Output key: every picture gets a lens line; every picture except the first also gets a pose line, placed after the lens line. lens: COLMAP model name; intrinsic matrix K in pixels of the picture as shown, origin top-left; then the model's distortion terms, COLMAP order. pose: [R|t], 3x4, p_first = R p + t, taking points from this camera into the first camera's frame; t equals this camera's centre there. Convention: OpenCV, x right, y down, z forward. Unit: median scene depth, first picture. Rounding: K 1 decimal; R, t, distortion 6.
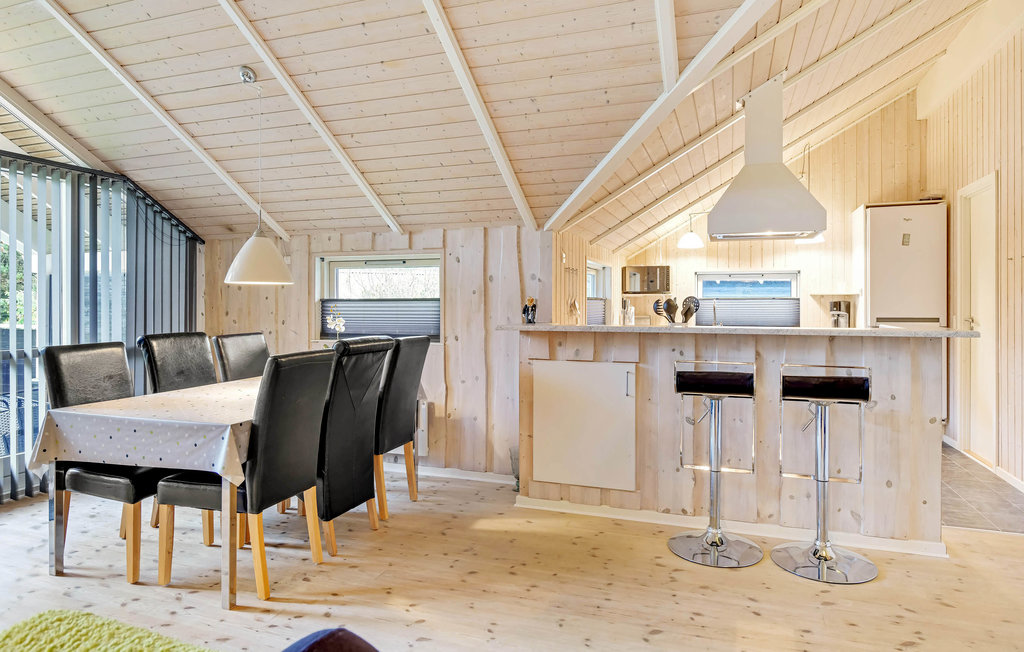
lens RADIAL K [[606.9, 0, 518.1], [0, 606.9, 309.0], [0, 0, 1]] dist [-0.004963, 0.000968]
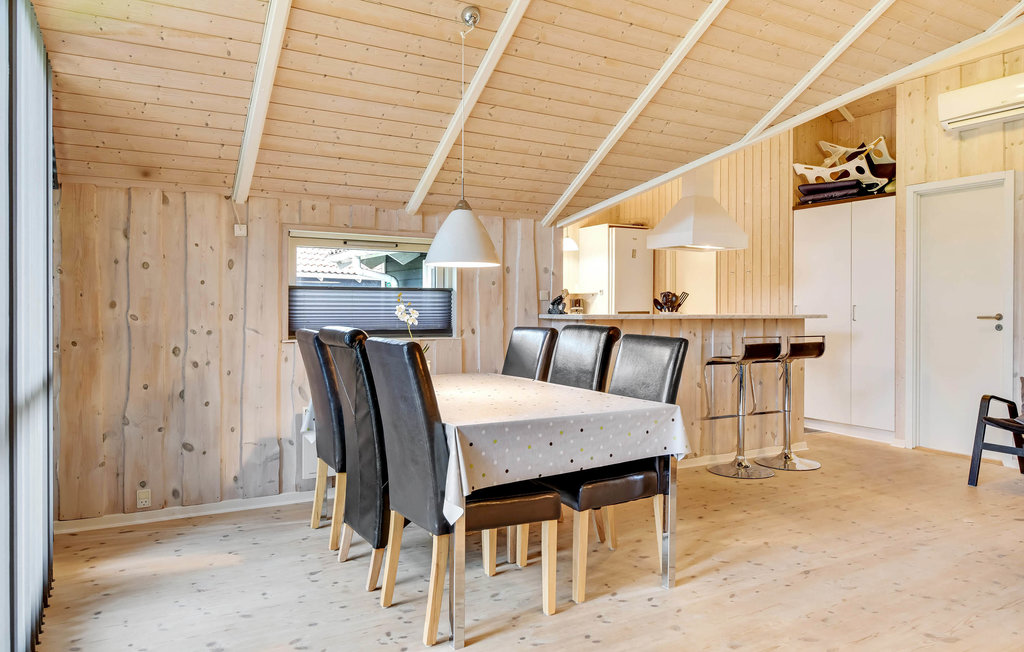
lens RADIAL K [[682.3, 0, 520.4], [0, 682.3, 315.7], [0, 0, 1]] dist [-0.002792, -0.002385]
pose [[0.652221, -0.005553, 0.758008, -0.908271], [0.001847, 0.999982, 0.005737, 0.018863], [-0.758026, -0.002342, 0.652220, 0.268123]]
